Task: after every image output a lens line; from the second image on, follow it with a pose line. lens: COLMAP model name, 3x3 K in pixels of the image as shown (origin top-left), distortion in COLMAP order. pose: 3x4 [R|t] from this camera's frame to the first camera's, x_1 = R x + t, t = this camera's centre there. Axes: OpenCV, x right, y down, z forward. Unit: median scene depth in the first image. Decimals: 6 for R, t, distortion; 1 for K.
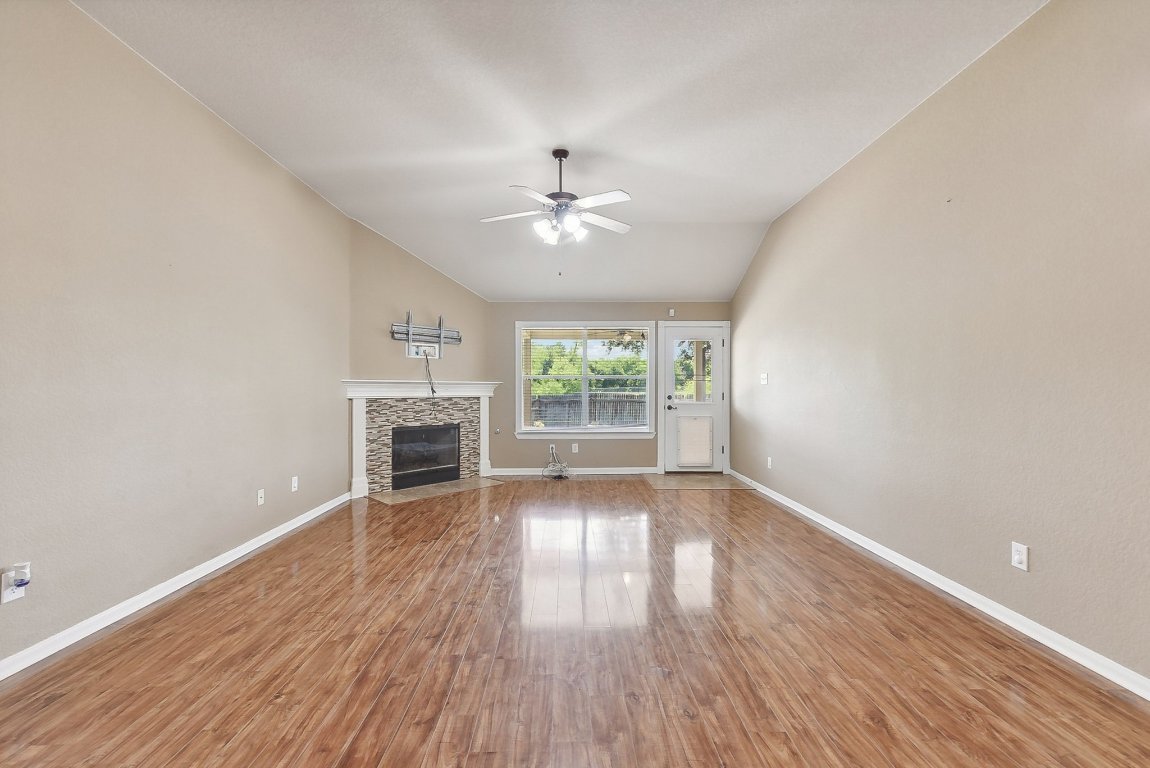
lens RADIAL K [[461.4, 0, 602.4], [0, 461.4, 387.6], [0, 0, 1]] dist [0.008083, -0.001505]
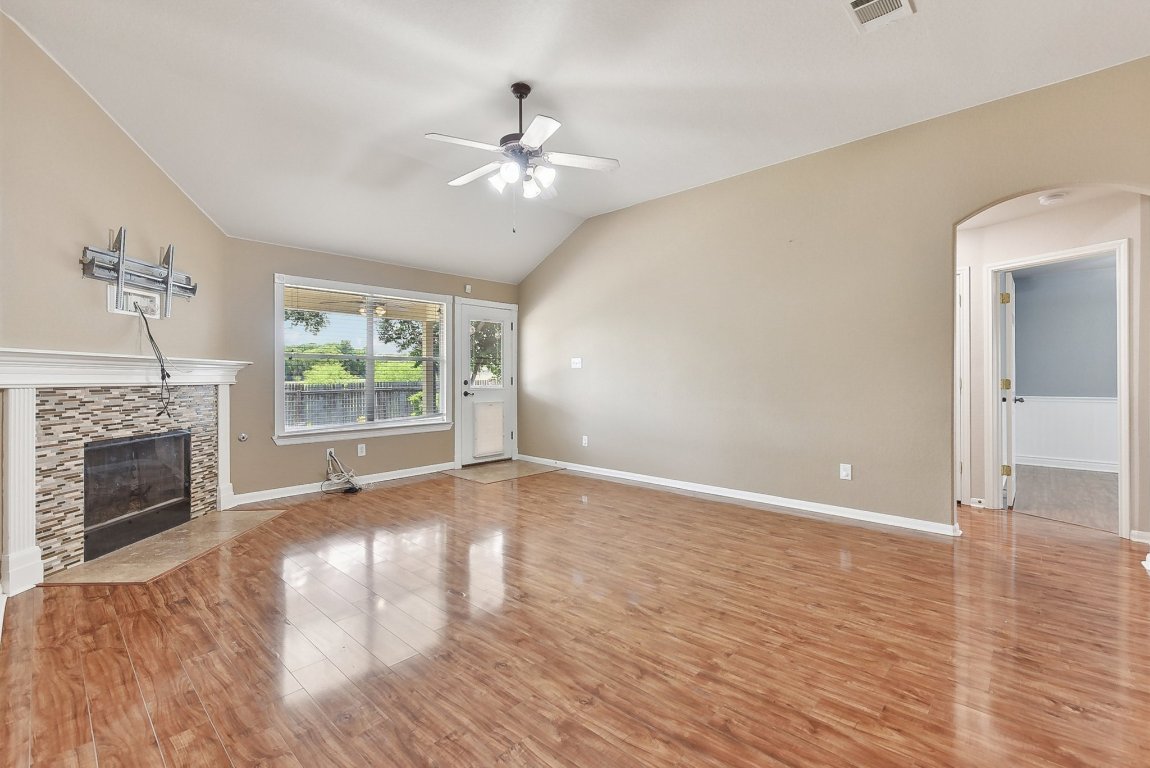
lens RADIAL K [[480.0, 0, 587.2], [0, 480.0, 375.8], [0, 0, 1]] dist [0.004672, -0.000742]
pose [[0.711681, -0.001100, 0.702502, -0.413685], [0.002827, 0.999995, -0.001299, 0.011766], [-0.702498, 0.002910, 0.711680, 0.196101]]
